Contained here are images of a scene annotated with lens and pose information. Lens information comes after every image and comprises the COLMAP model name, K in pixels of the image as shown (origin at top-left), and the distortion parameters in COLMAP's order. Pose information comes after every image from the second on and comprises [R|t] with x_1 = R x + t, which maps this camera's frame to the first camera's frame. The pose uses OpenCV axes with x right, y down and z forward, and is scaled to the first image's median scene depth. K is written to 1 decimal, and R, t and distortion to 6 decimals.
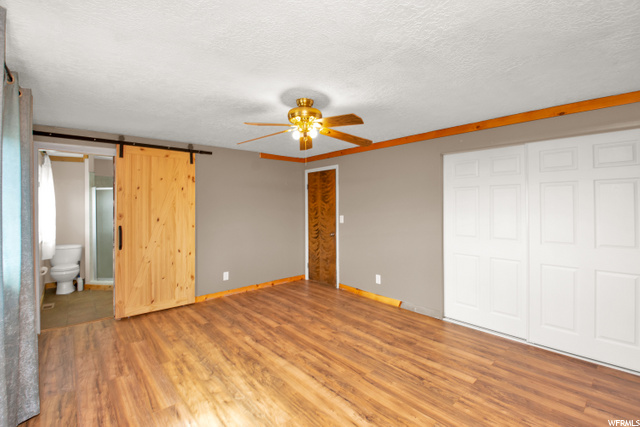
lens RADIAL K [[285.6, 0, 315.4], [0, 285.6, 214.5], [0, 0, 1]] dist [0.024905, -0.000273]
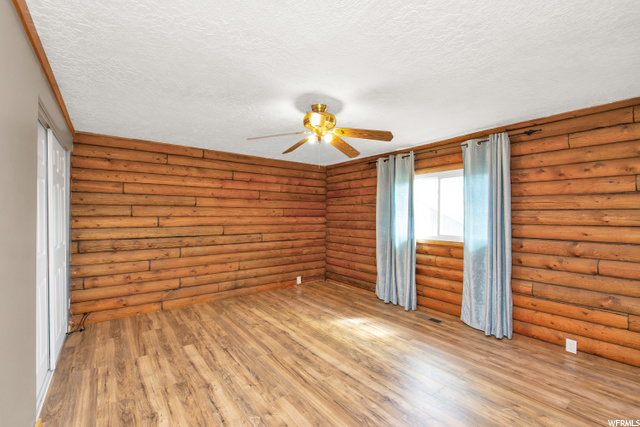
lens RADIAL K [[285.6, 0, 315.4], [0, 285.6, 214.5], [0, 0, 1]] dist [0.024905, -0.000273]
pose [[-0.996973, 0.005942, 0.077518, -0.104782], [0.007781, 0.999695, 0.023446, -0.024100], [-0.077355, 0.023979, -0.996715, 2.052117]]
